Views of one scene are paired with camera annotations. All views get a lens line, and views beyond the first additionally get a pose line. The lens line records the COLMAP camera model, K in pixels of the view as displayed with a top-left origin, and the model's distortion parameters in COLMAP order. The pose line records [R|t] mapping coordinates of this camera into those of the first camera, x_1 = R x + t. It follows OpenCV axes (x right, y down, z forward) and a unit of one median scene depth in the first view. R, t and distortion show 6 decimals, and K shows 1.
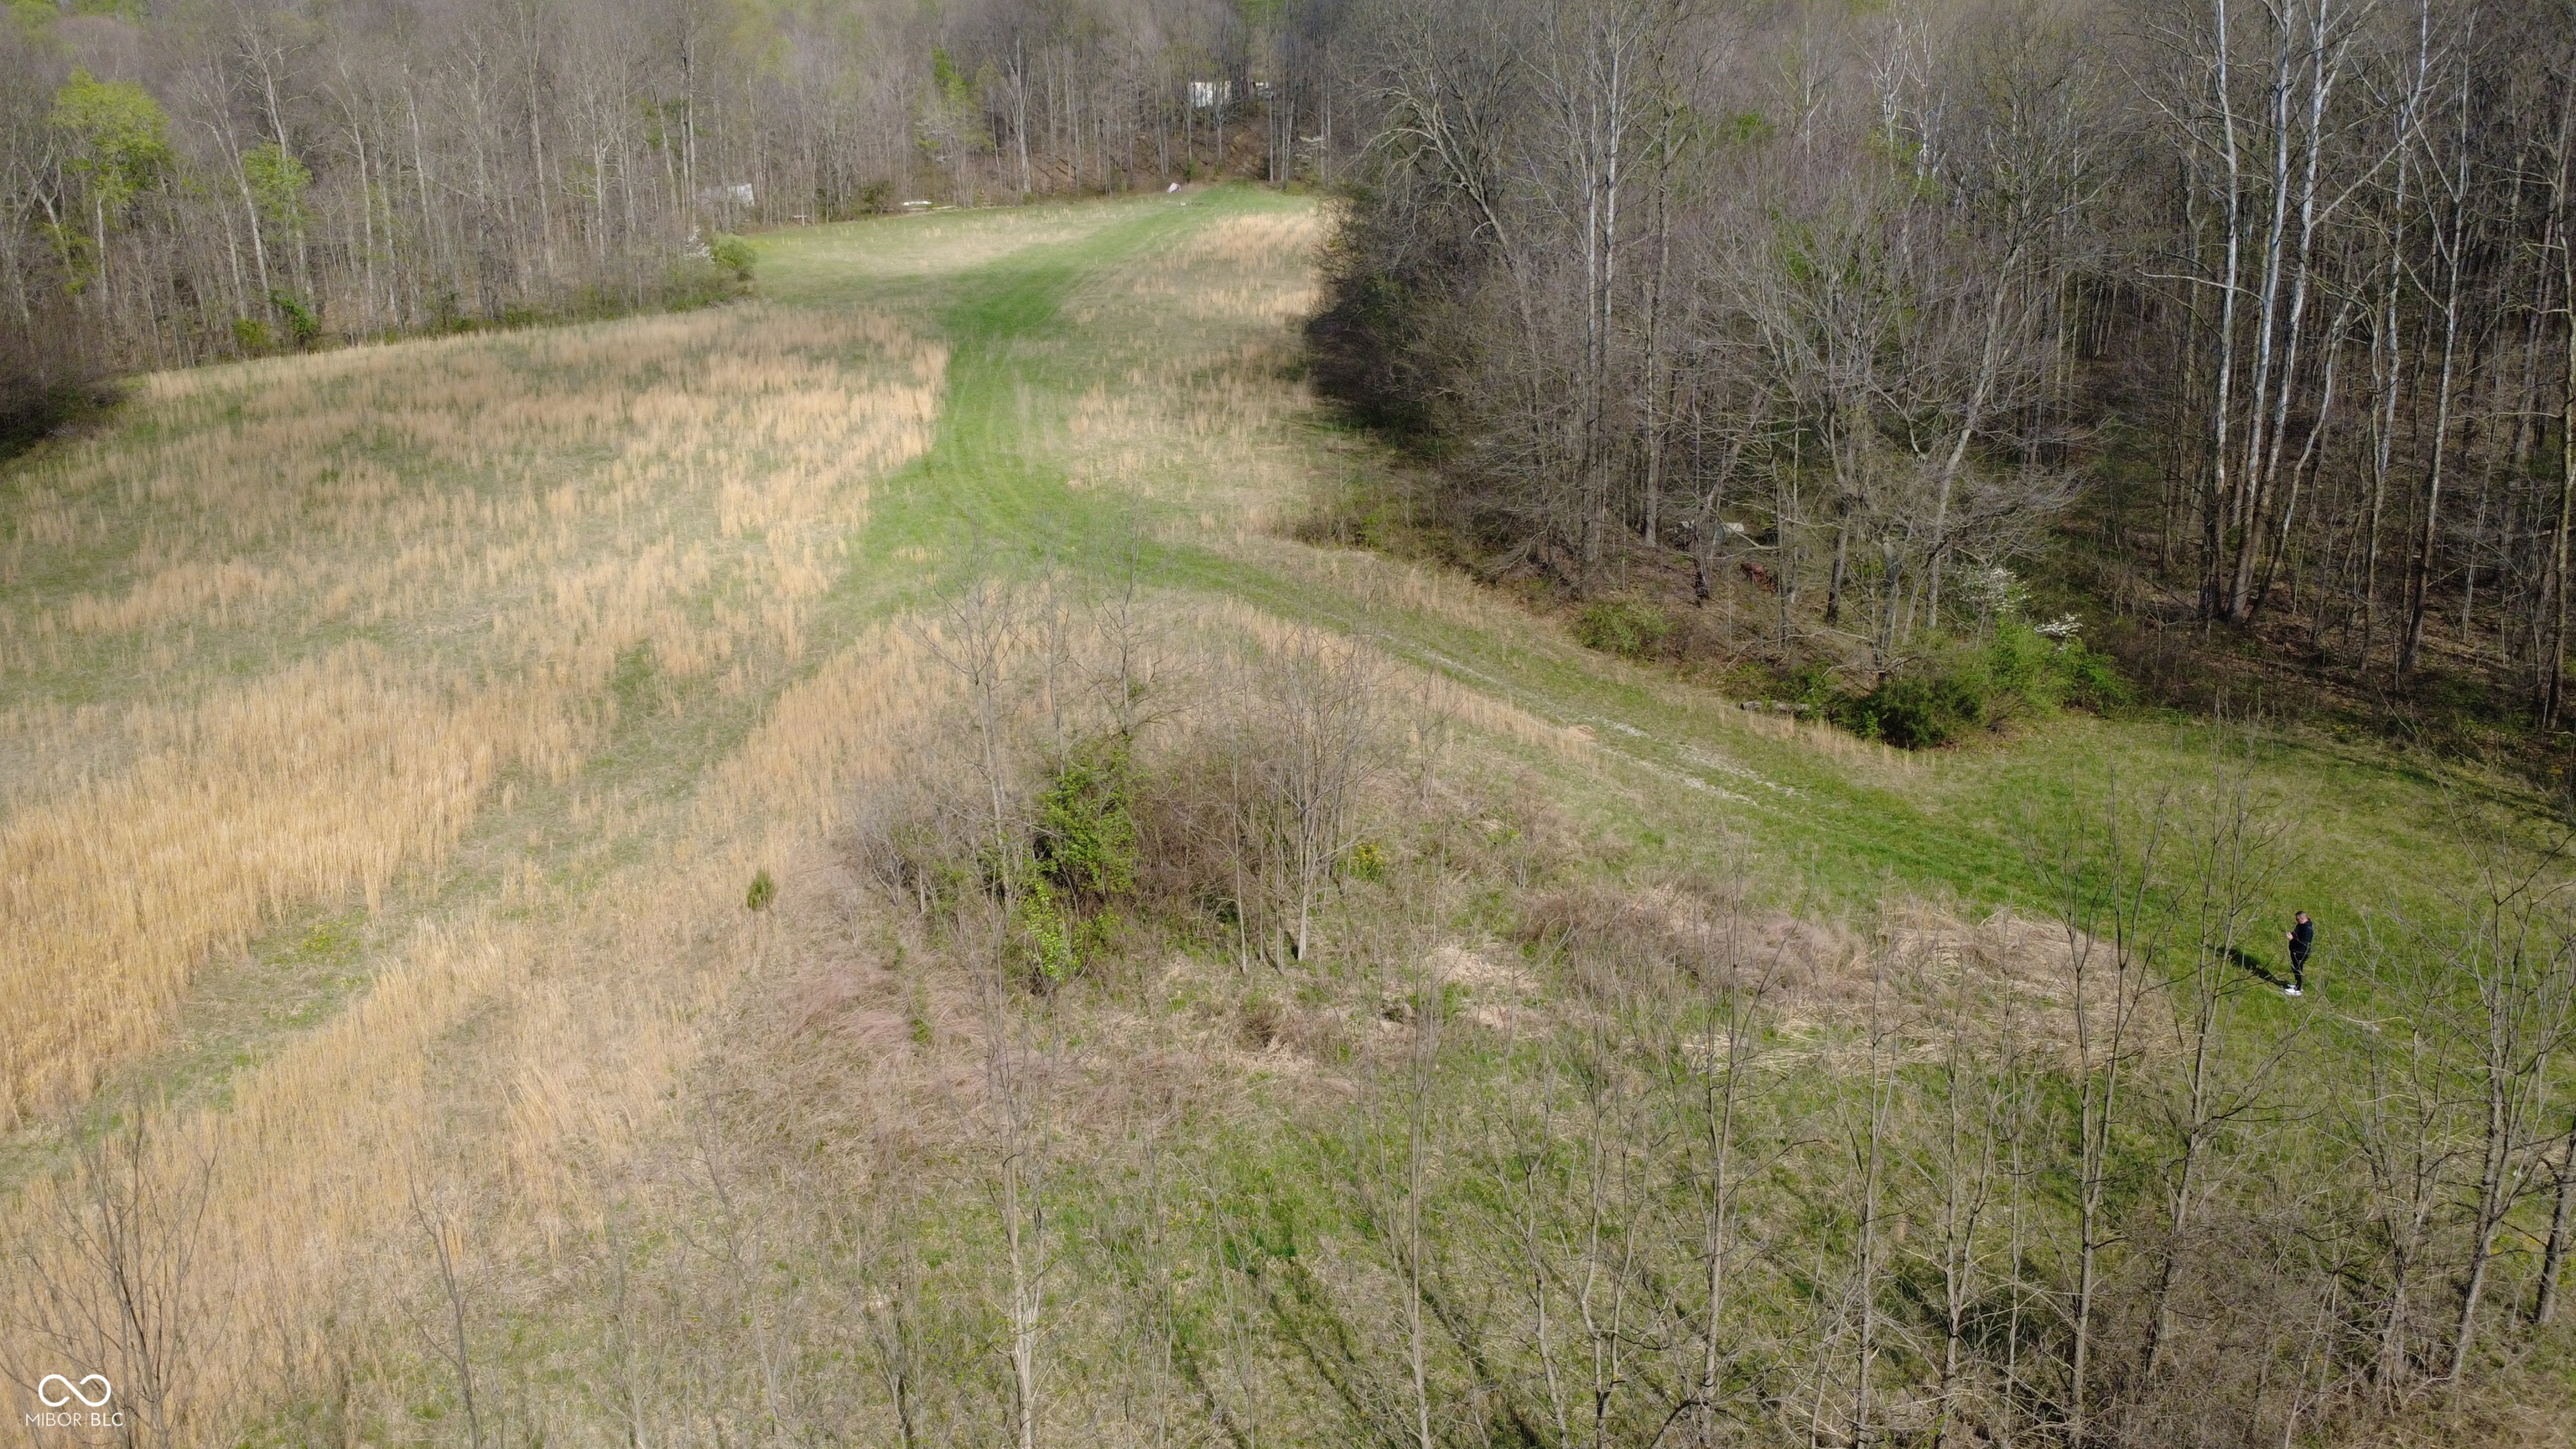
lens RADIAL K [[1887.4, 0, 1289.4], [0, 1887.4, 723.2], [0, 0, 1]] dist [-0.004796, 0.006511]
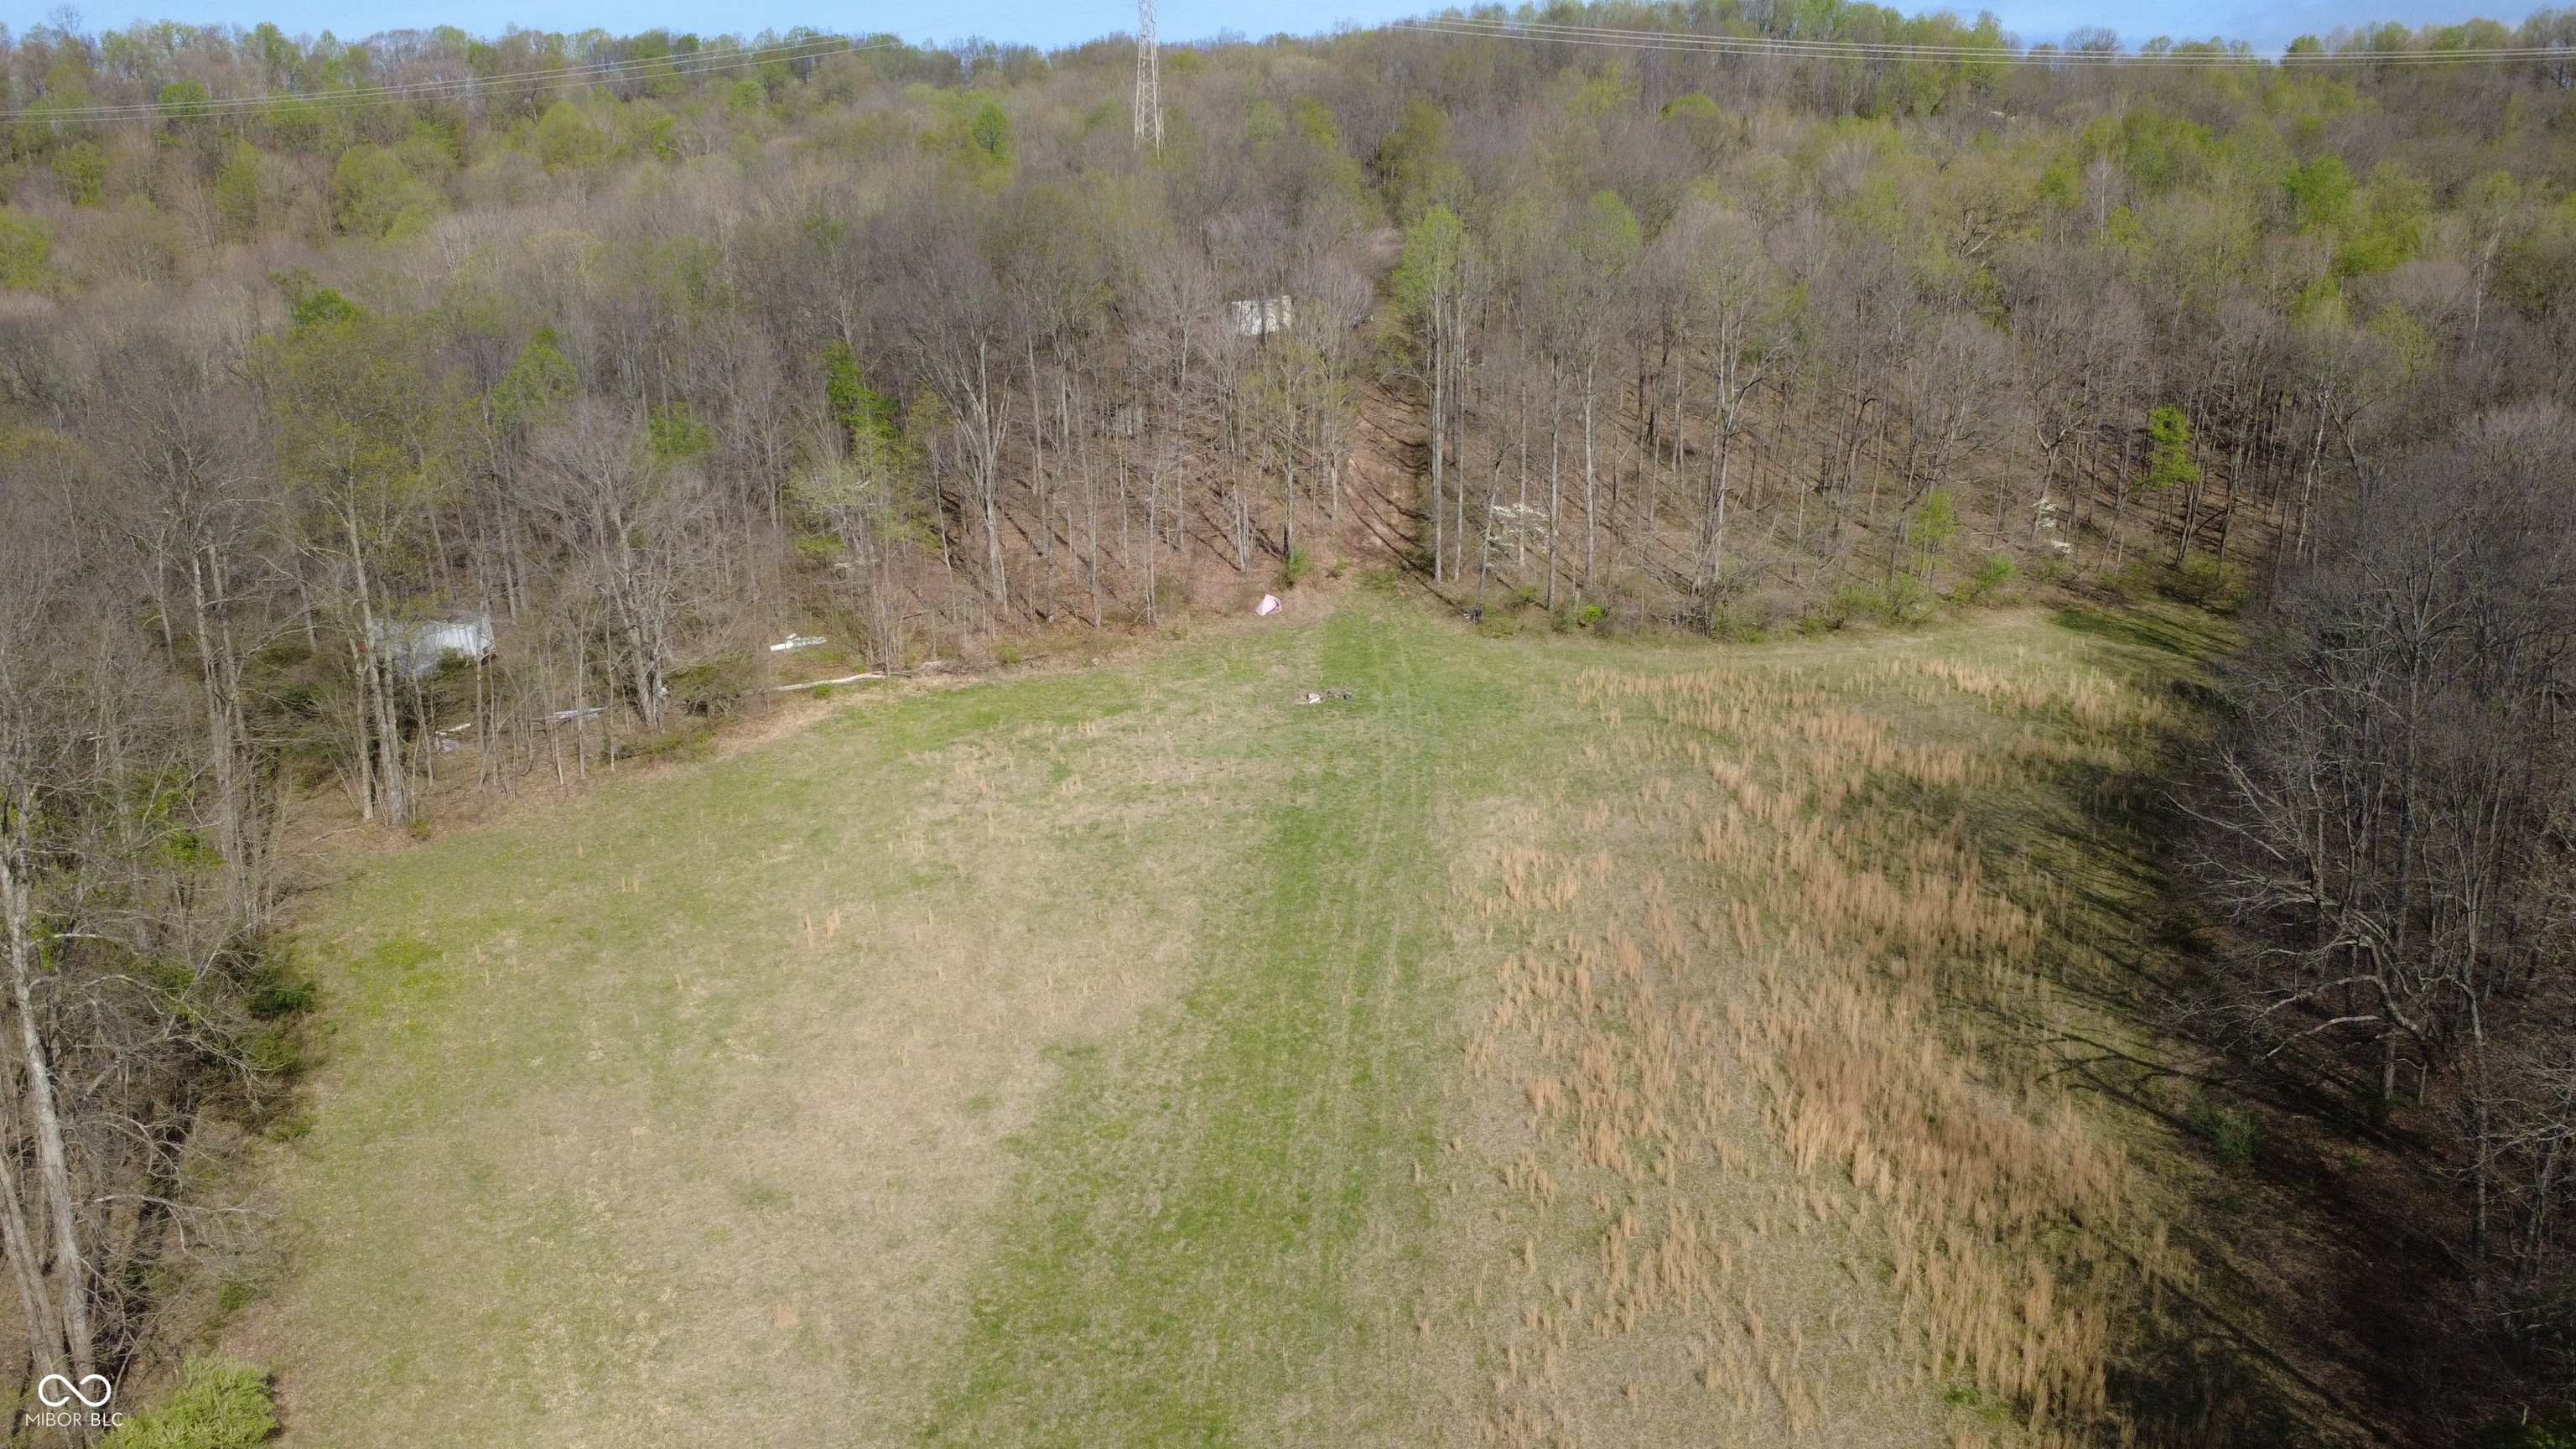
lens RADIAL K [[1887.4, 0, 1294.1], [0, 1887.4, 733.6], [0, 0, 1]] dist [-0.004796, 0.006511]
pose [[0.998980, -0.010009, 0.044043, -0.087525], [0.009739, 0.999932, 0.006337, -0.278298], [-0.044103, -0.005901, 0.999010, 0.499745]]
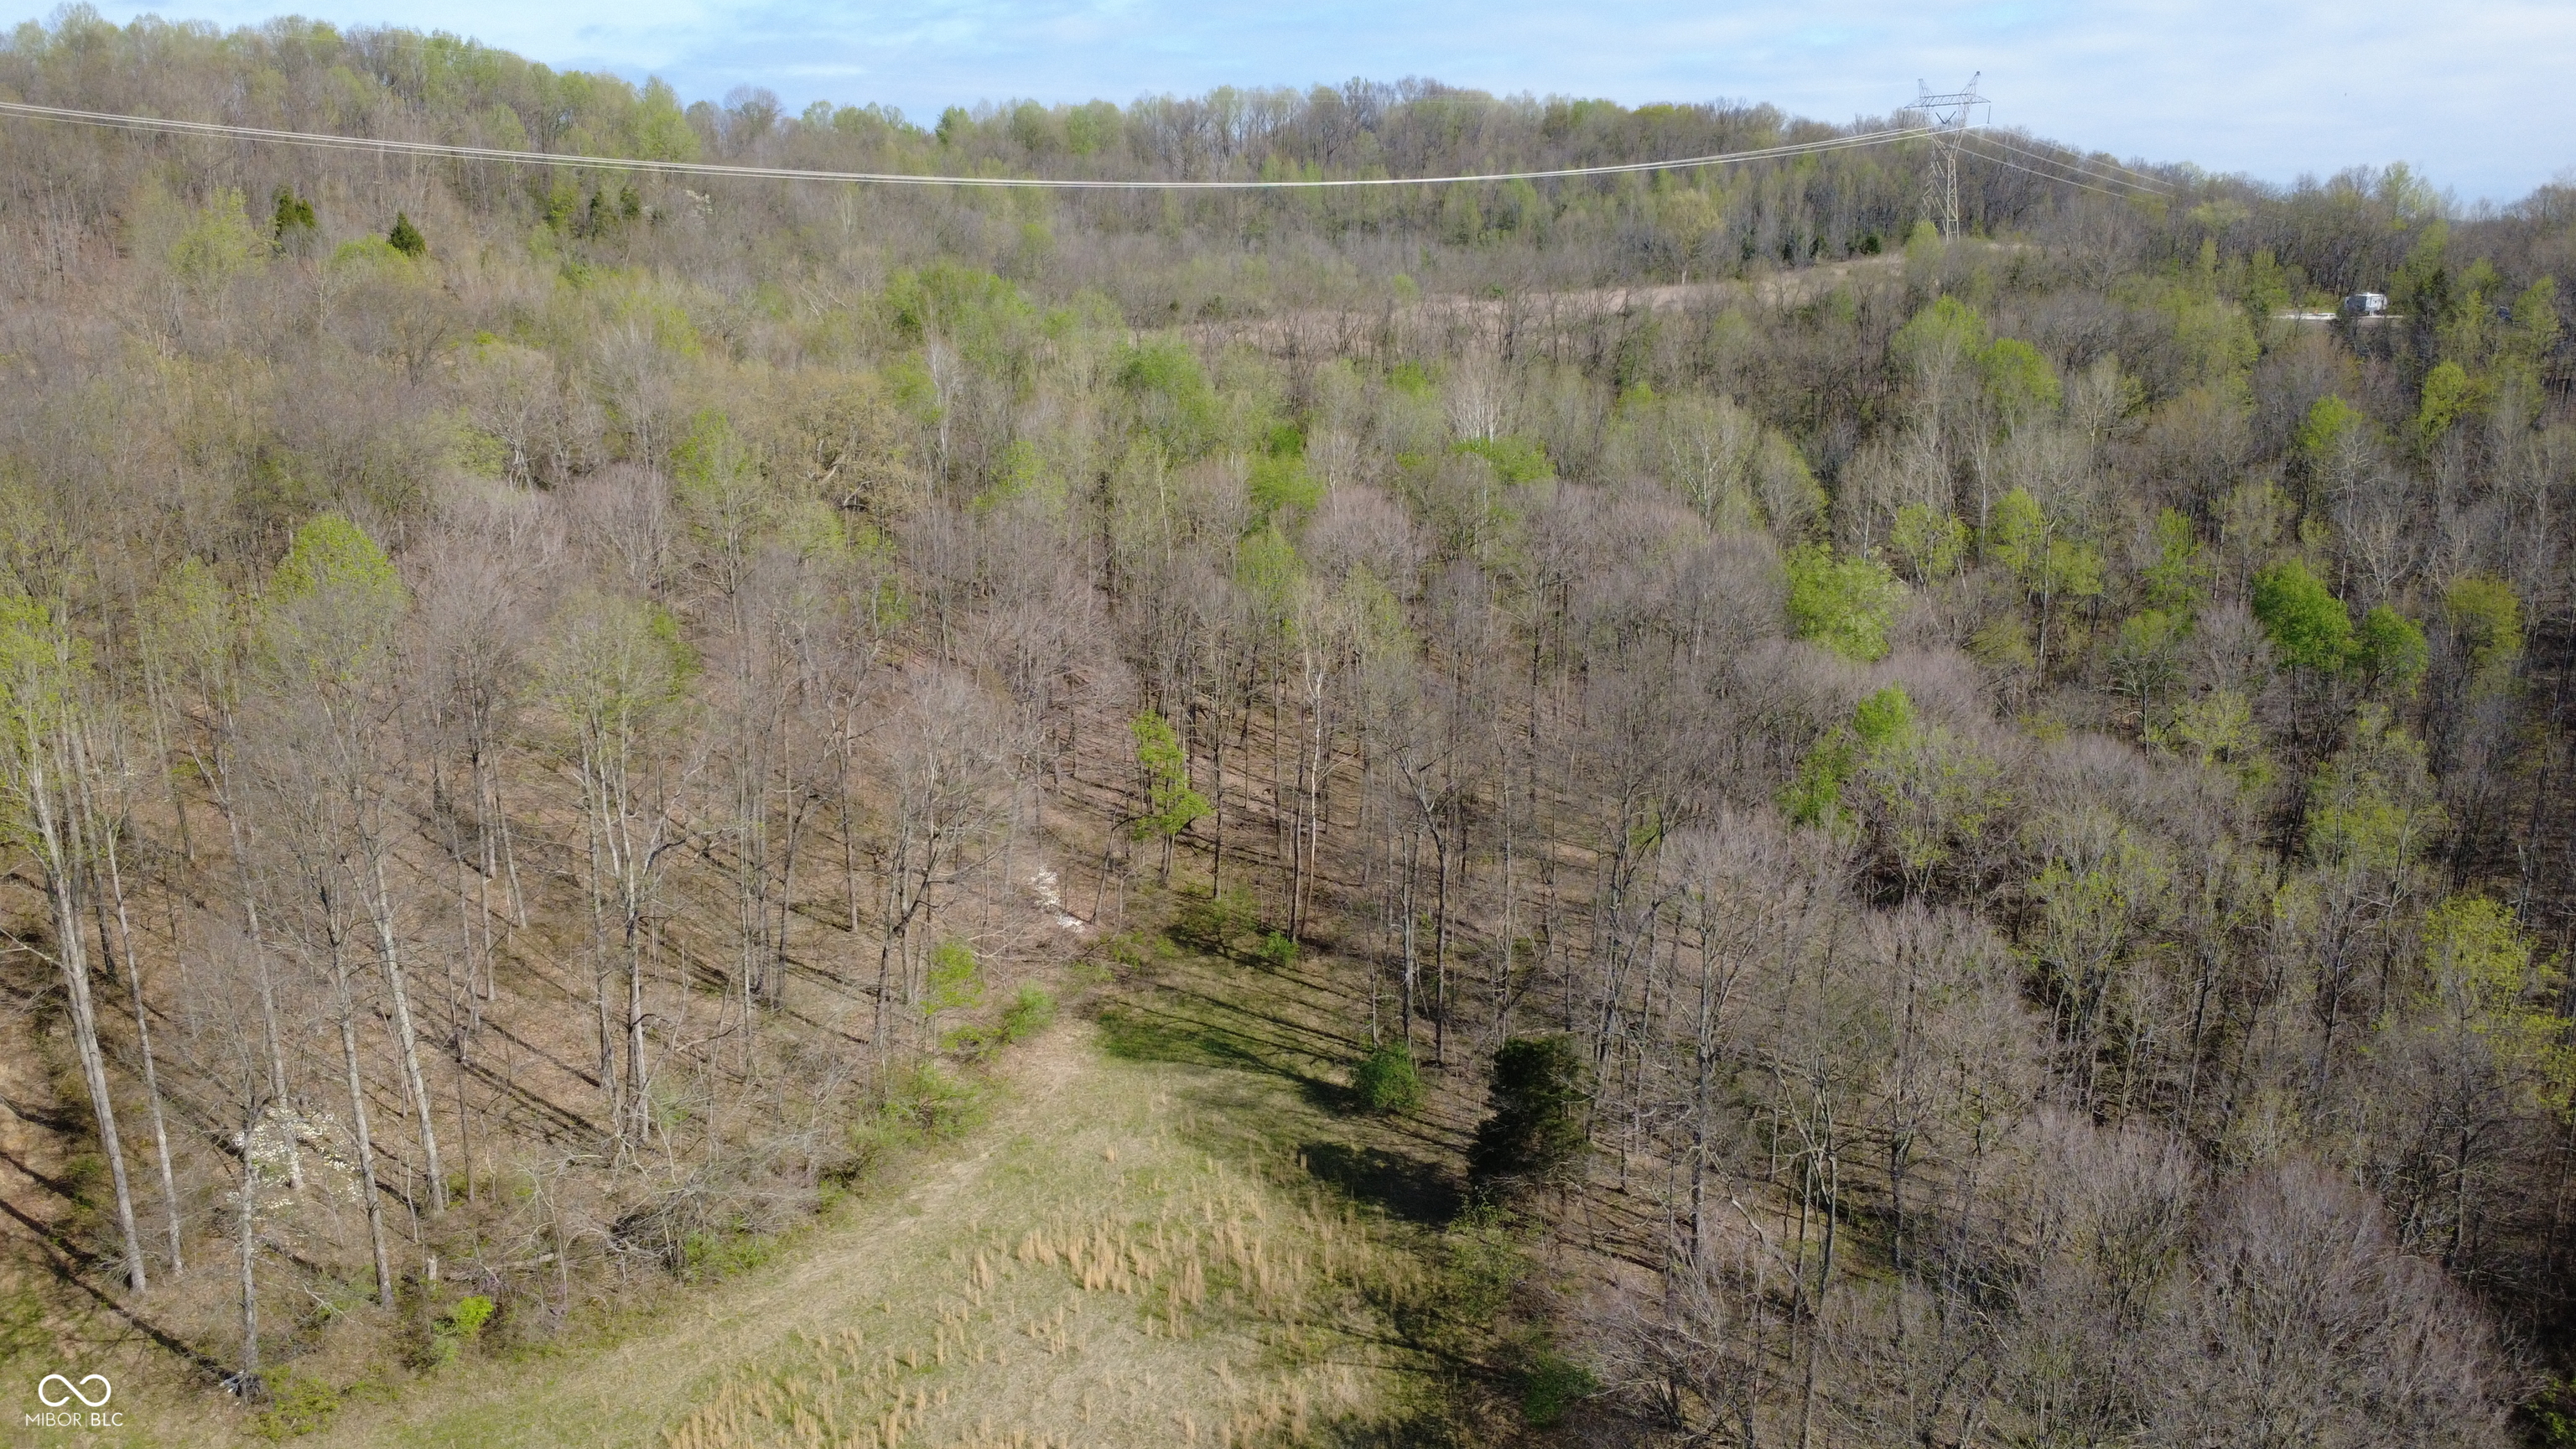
lens RADIAL K [[1887.4, 0, 1299.4], [0, 1887.4, 708.8], [0, 0, 1]] dist [-0.004796, 0.006511]
pose [[0.742272, -0.156649, 0.651532, -0.060719], [0.160083, 0.985593, 0.054591, -0.413158], [-0.650697, 0.063777, 0.756655, 0.732503]]
